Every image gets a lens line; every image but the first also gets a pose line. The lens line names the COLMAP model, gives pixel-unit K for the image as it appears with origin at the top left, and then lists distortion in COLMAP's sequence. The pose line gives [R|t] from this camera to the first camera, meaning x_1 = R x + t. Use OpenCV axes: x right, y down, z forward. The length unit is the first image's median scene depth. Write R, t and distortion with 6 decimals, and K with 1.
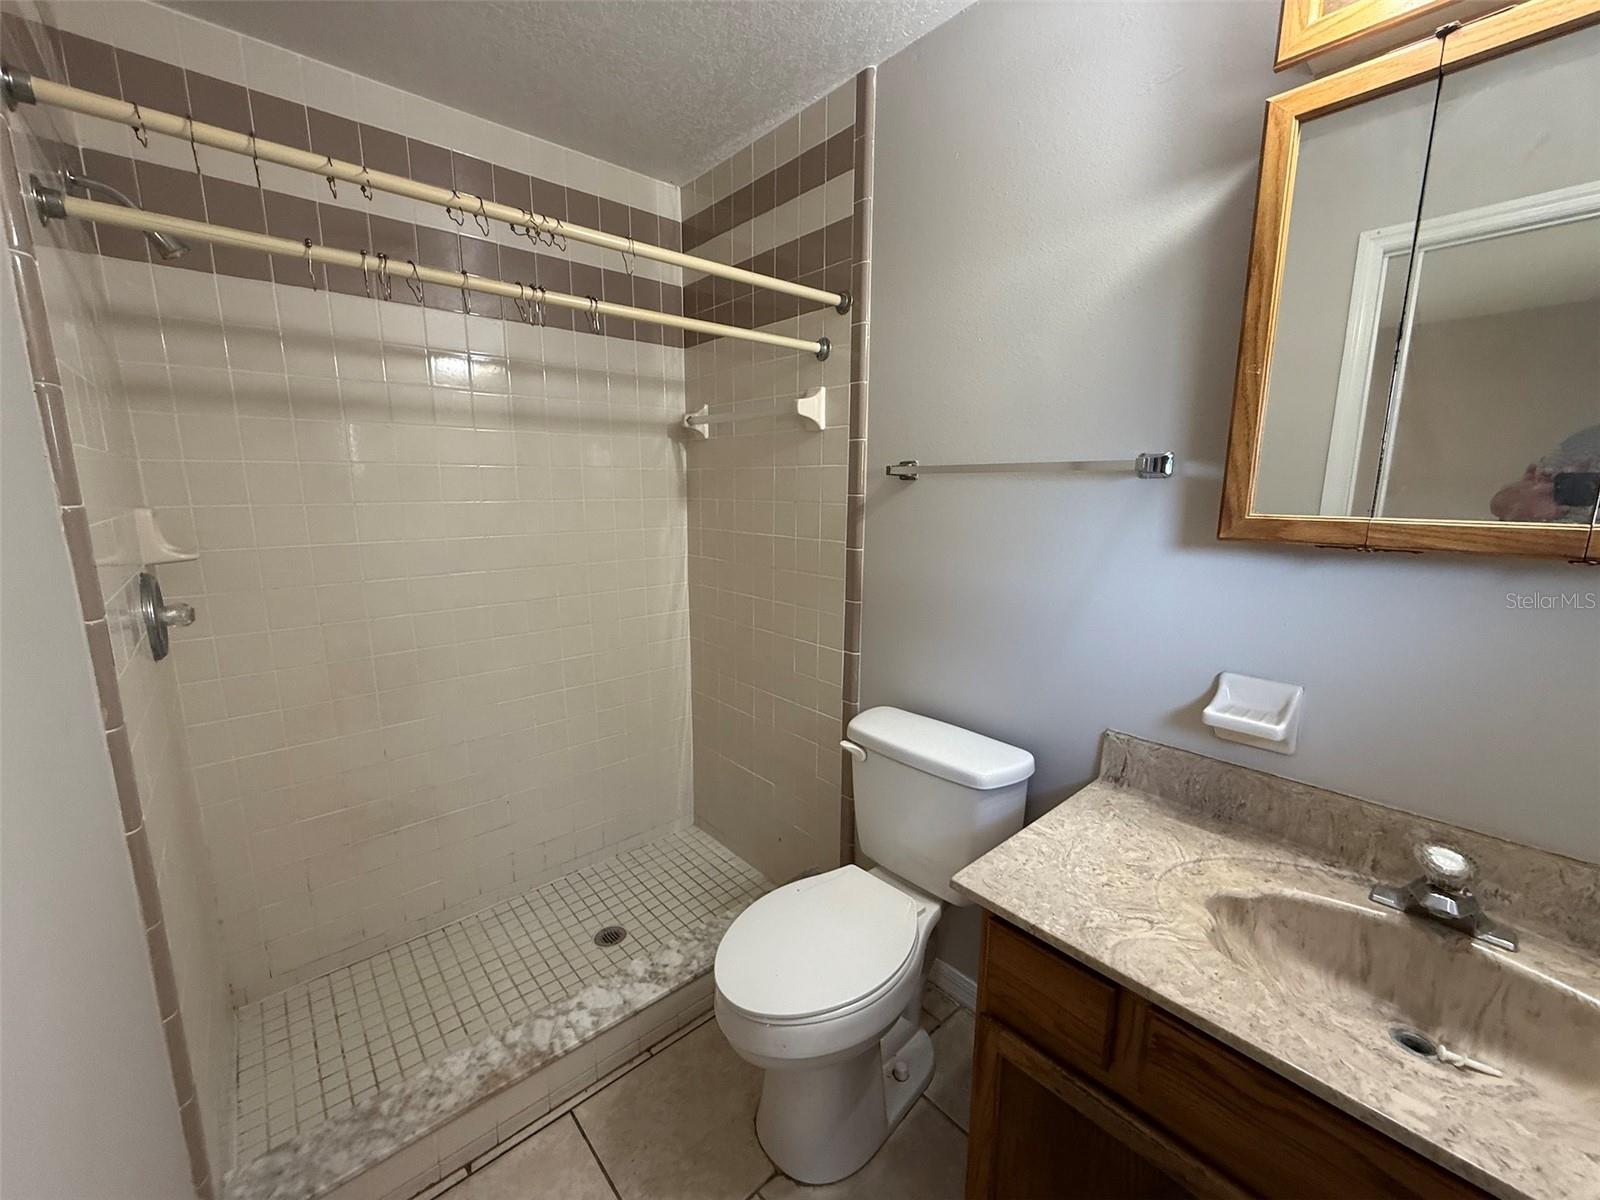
lens RADIAL K [[639.2, 0, 800.6], [0, 639.2, 606.5], [0, 0, 1]] dist [0.002963, -0.000071]
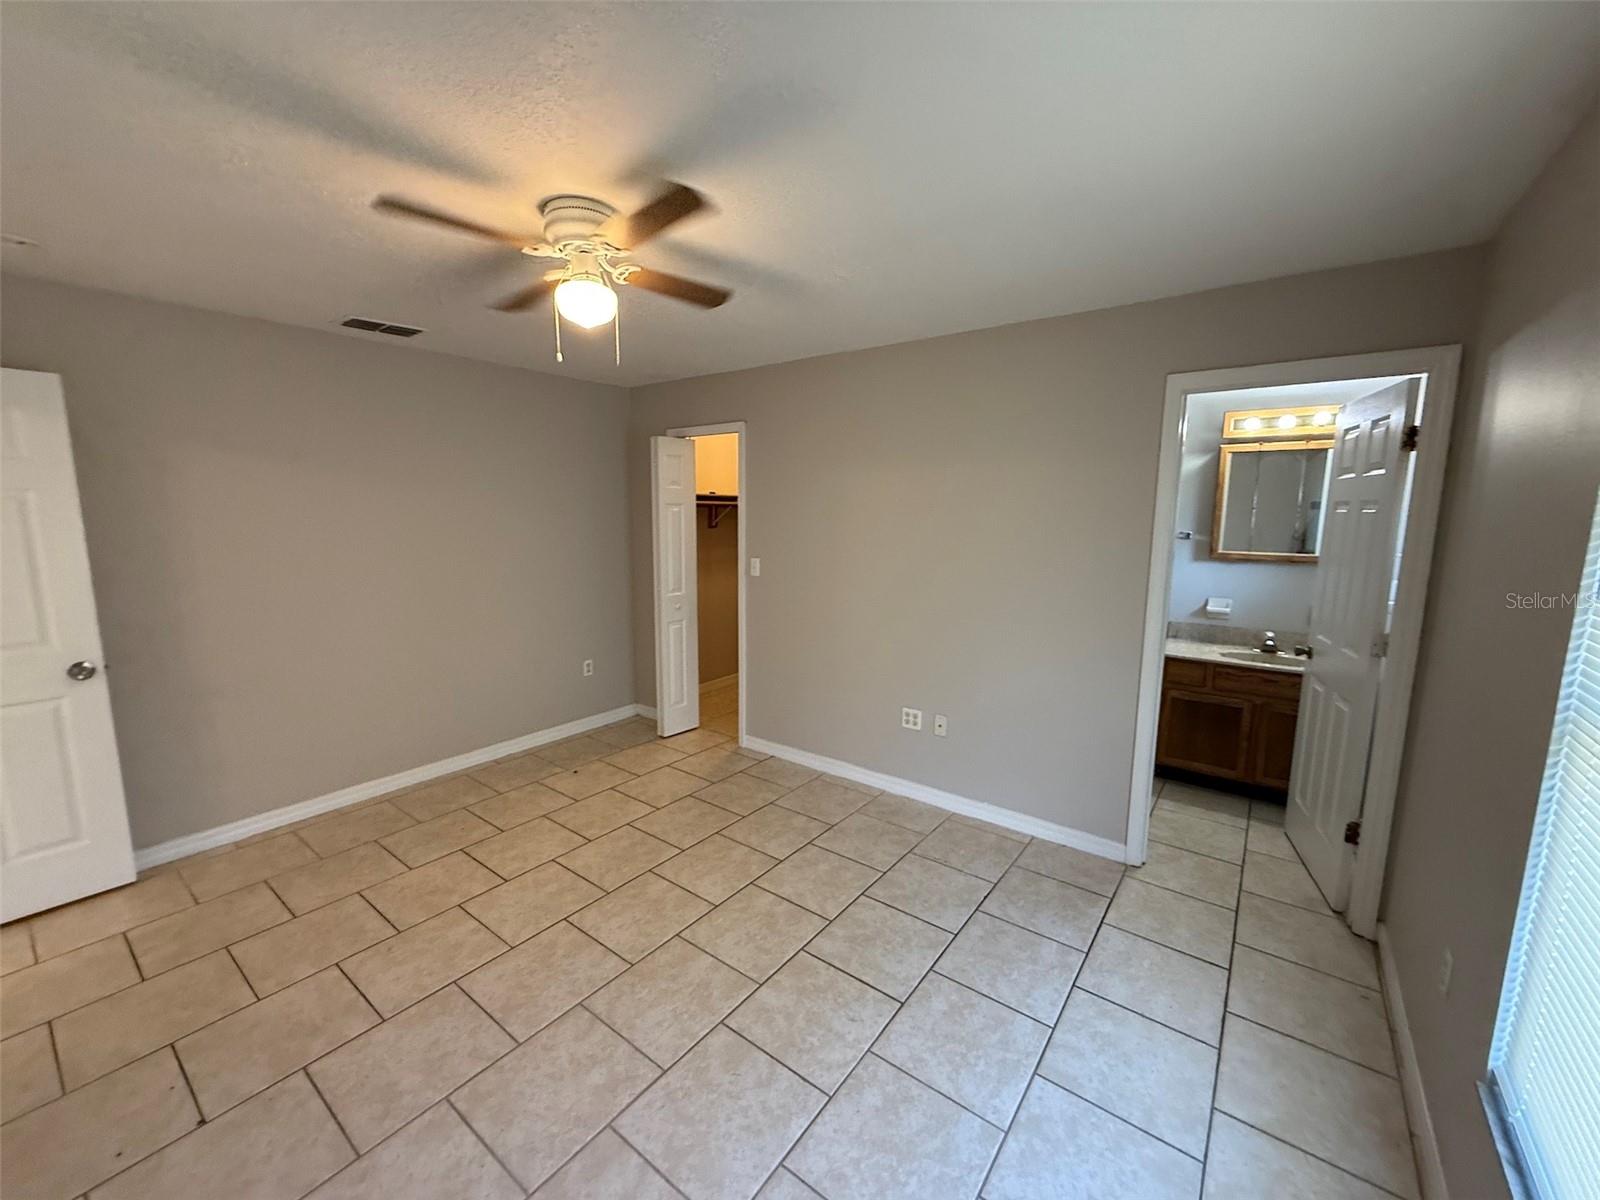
lens RADIAL K [[639.2, 0, 802.7], [0, 639.2, 601.5], [0, 0, 1]] dist [0.002963, -0.000071]
pose [[0.981245, -0.034899, 0.189581, -2.231861], [0.039477, 0.999012, -0.020423, 0.118026], [-0.188681, 0.027524, 0.981653, -2.040962]]
